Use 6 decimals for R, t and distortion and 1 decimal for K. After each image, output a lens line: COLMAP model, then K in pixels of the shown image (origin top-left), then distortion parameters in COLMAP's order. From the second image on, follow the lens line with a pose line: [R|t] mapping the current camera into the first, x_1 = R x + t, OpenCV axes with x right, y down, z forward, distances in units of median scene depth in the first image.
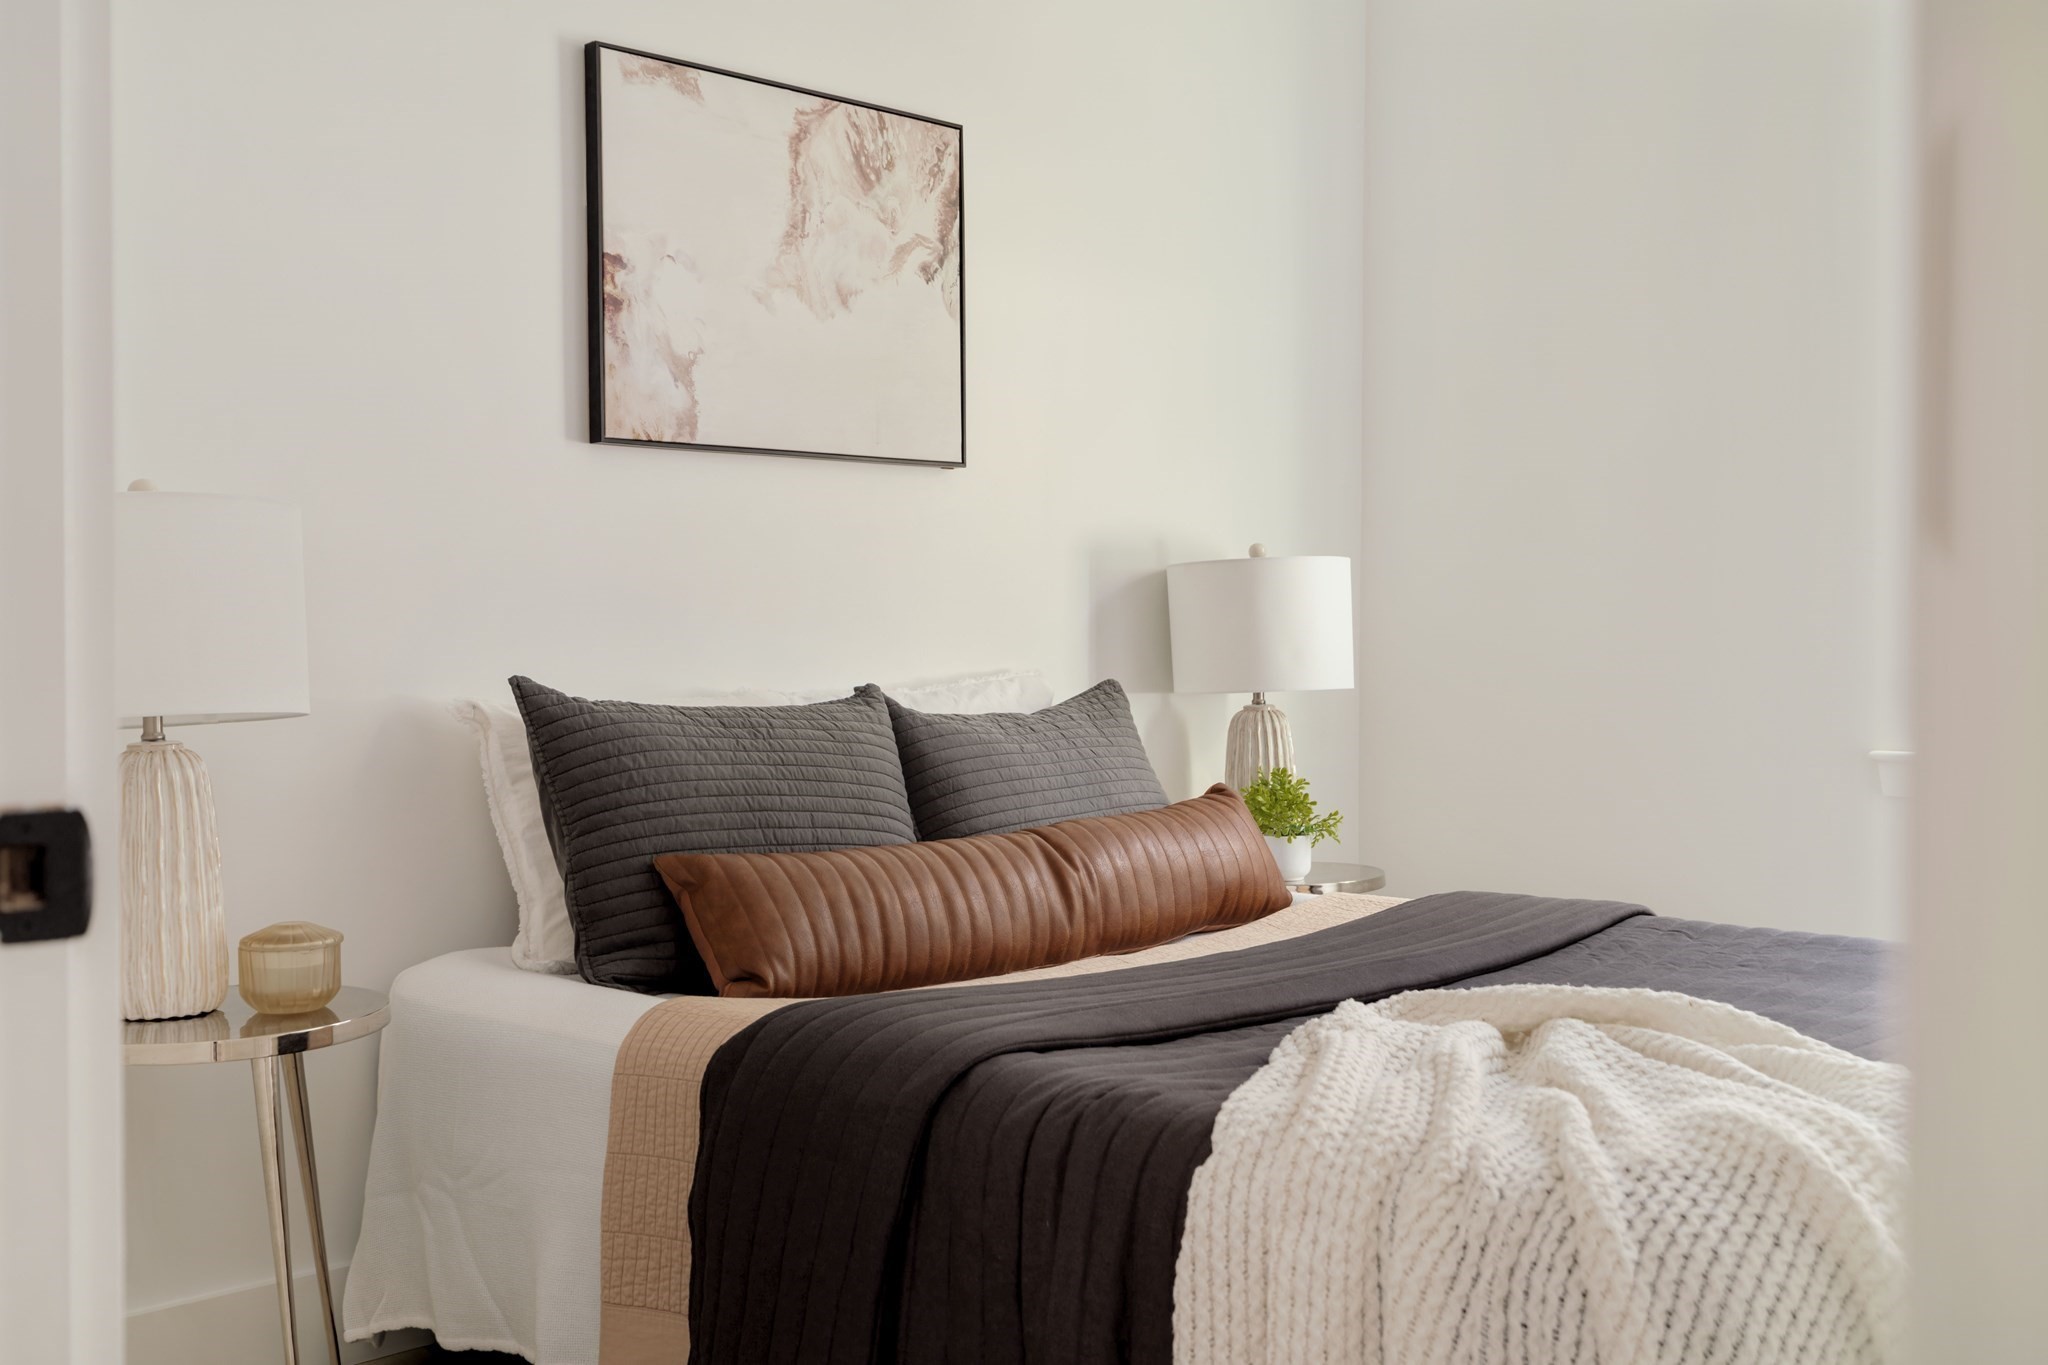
lens RADIAL K [[1947.0, 0, 1031.1], [0, 1947.0, 667.9], [0, 0, 1]] dist [0.014046, 0.000000]
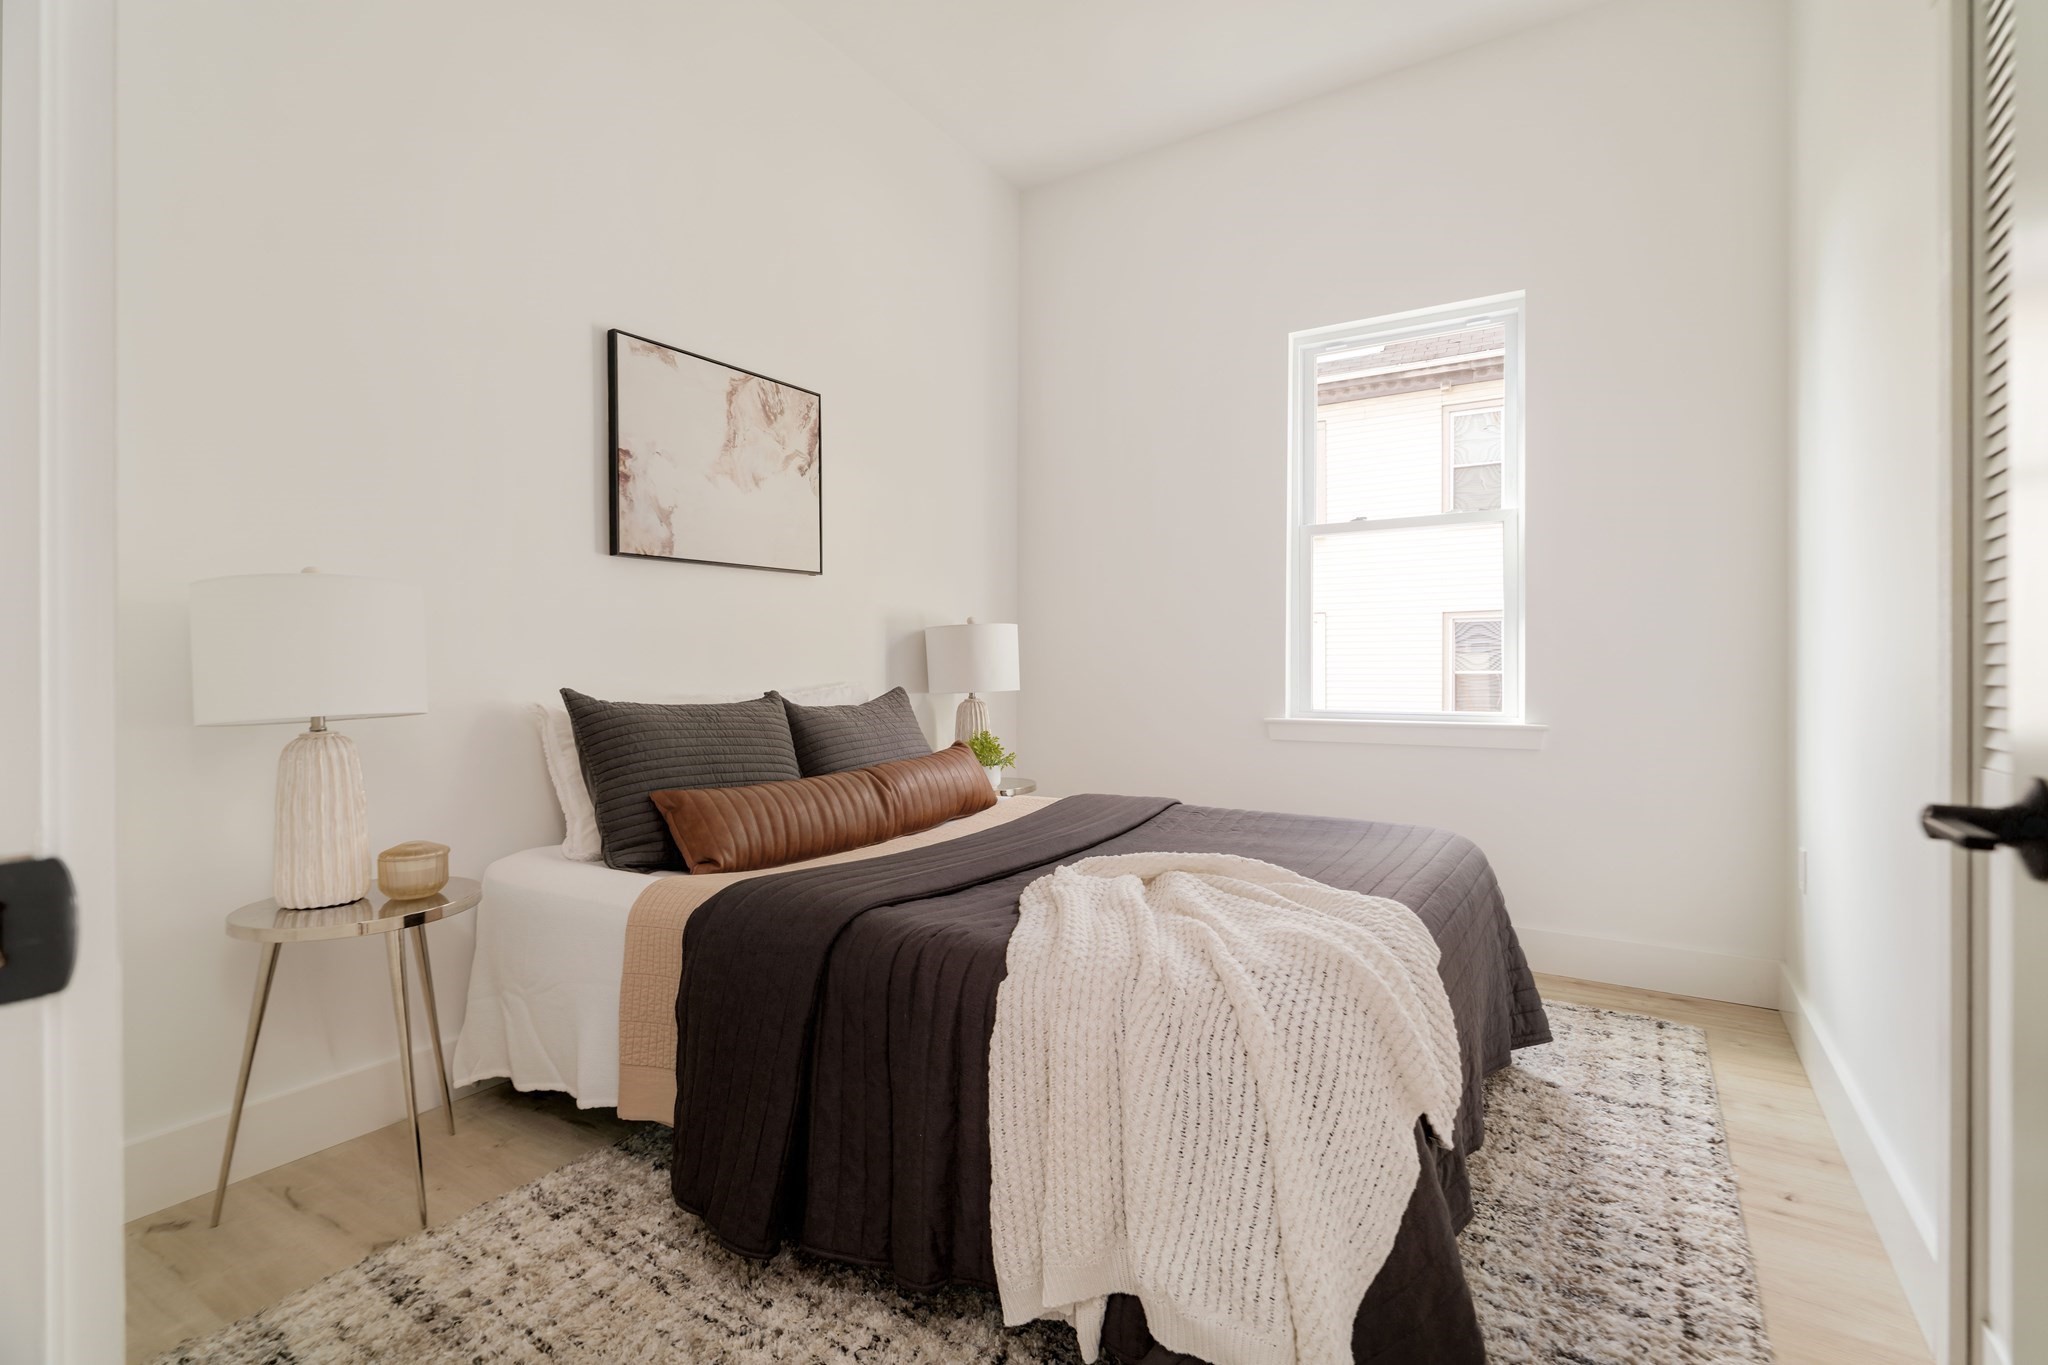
lens RADIAL K [[927.0, 0, 1032.1], [0, 927.0, 668.5], [0, 0, 1]] dist [-0.007593, 0.001988]
pose [[0.978347, -0.001727, 0.206964, -0.032552], [0.003974, 0.999938, -0.010441, -0.003200], [-0.206933, 0.011037, 0.978293, 0.127509]]
